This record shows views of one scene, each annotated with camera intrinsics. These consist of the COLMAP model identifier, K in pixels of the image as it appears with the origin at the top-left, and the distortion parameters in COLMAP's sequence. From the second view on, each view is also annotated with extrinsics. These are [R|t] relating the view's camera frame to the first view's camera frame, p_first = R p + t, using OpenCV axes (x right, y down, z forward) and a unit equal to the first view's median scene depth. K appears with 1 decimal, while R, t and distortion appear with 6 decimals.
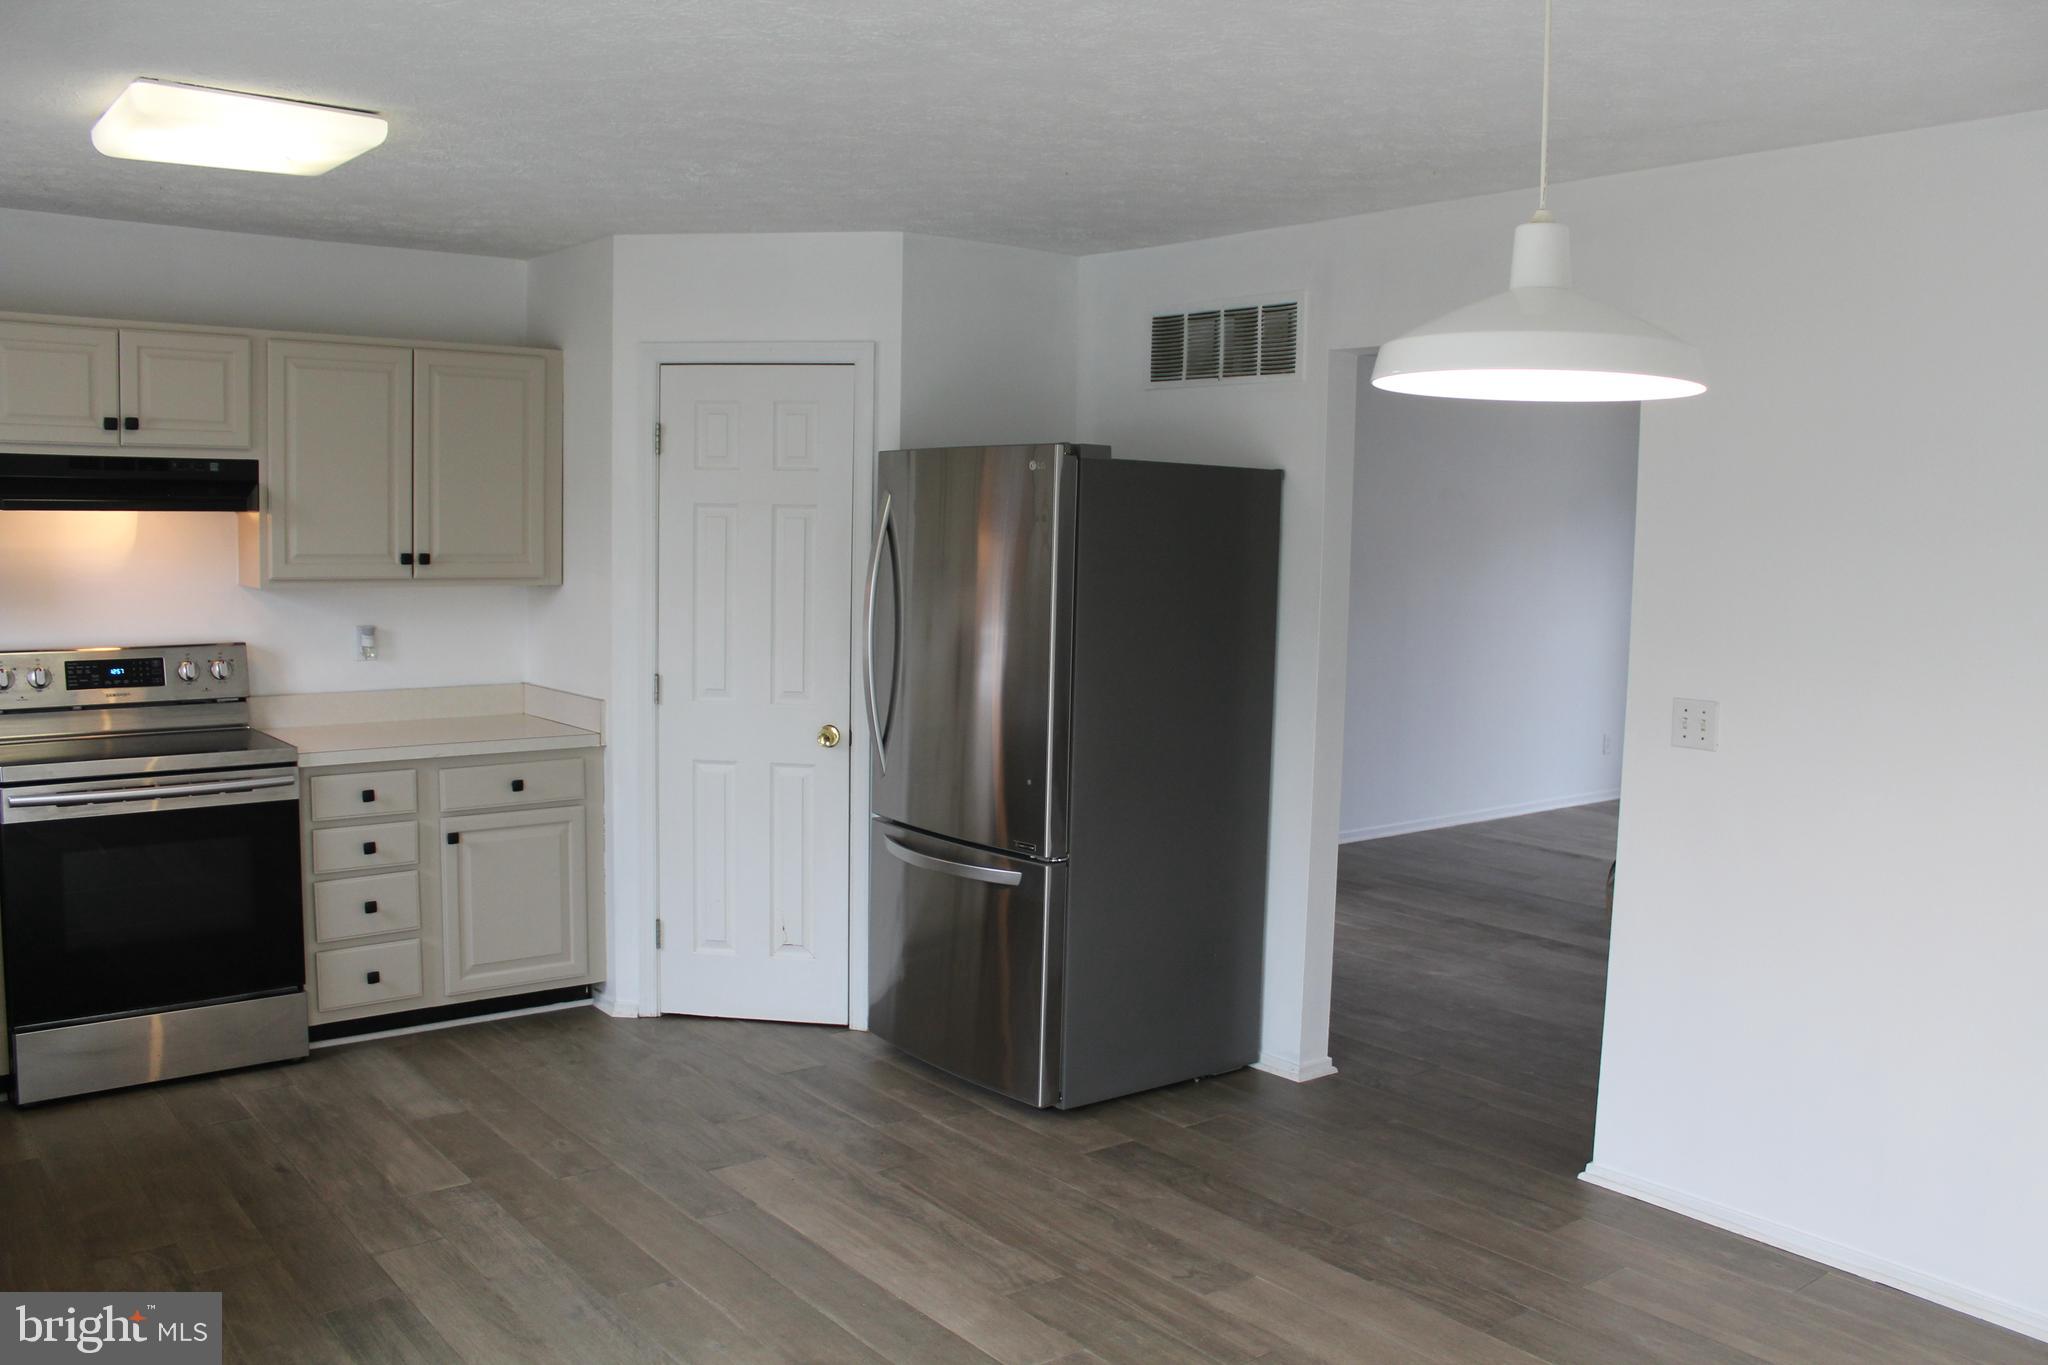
lens RADIAL K [[1698.6, 0, 1033.4], [0, 1698.6, 676.9], [0, 0, 1]] dist [-0.159279, 0.138553]
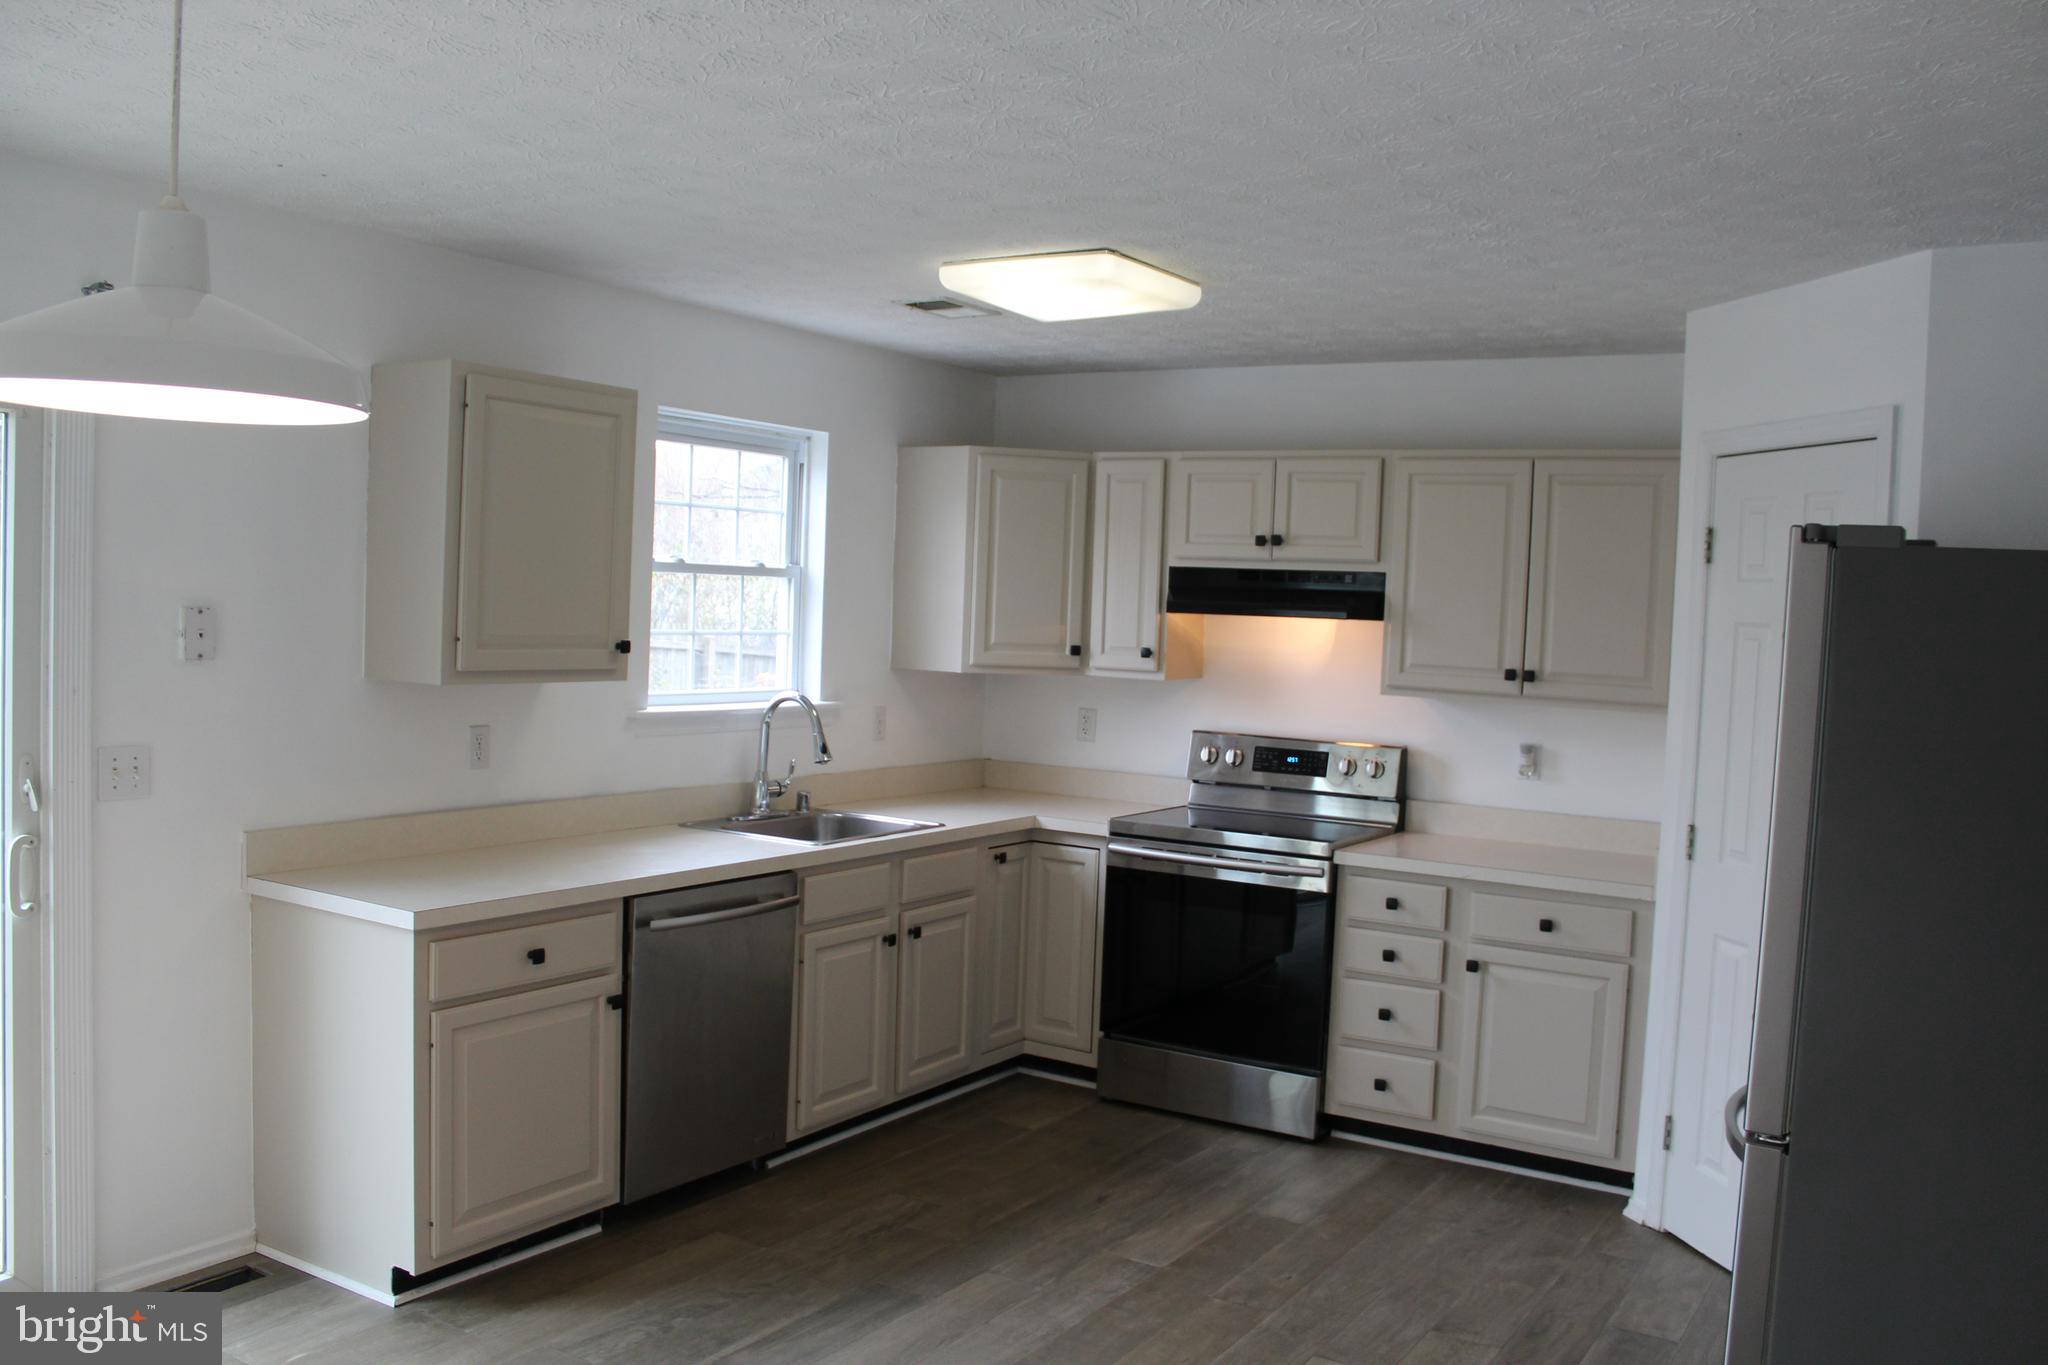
lens RADIAL K [[1698.6, 0, 1044.9], [0, 1698.6, 683.2], [0, 0, 1]] dist [-0.159279, 0.138553]
pose [[0.334972, 0.040008, -0.941378, 0.499982], [-0.122364, 0.992484, -0.001361, -0.034859], [0.934249, 0.115647, 0.337350, 0.462388]]
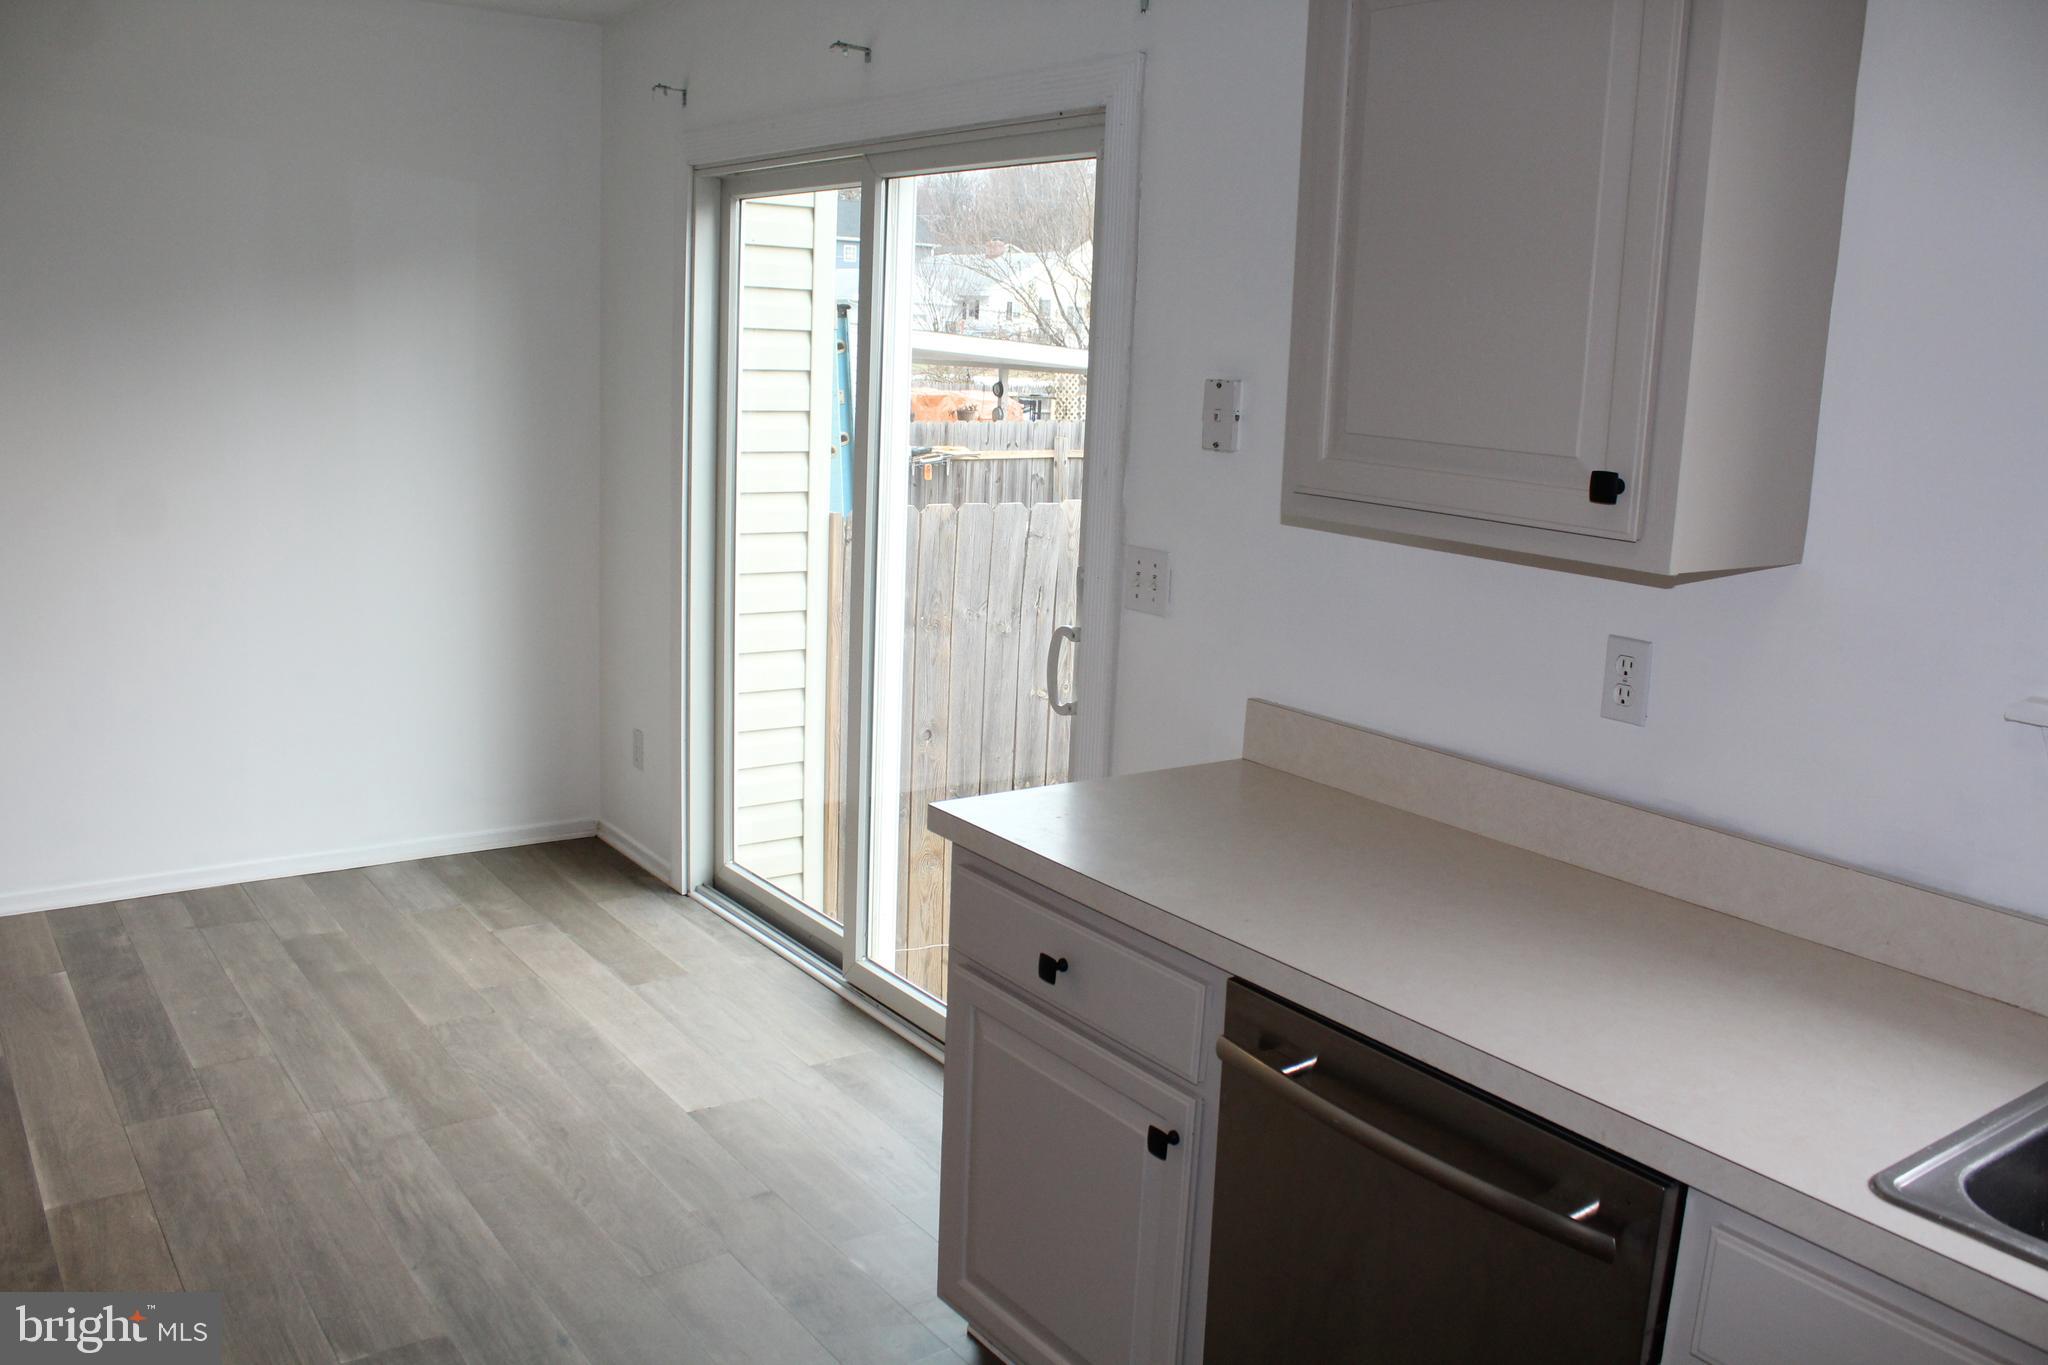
lens RADIAL K [[1698.6, 0, 1018.3], [0, 1698.6, 680.5], [0, 0, 1]] dist [-0.159279, 0.138553]
pose [[-0.996612, -0.068895, 0.044926, -0.345422], [-0.052958, 0.955439, 0.290399, -0.091046], [-0.062931, 0.287036, -0.955850, 0.956716]]
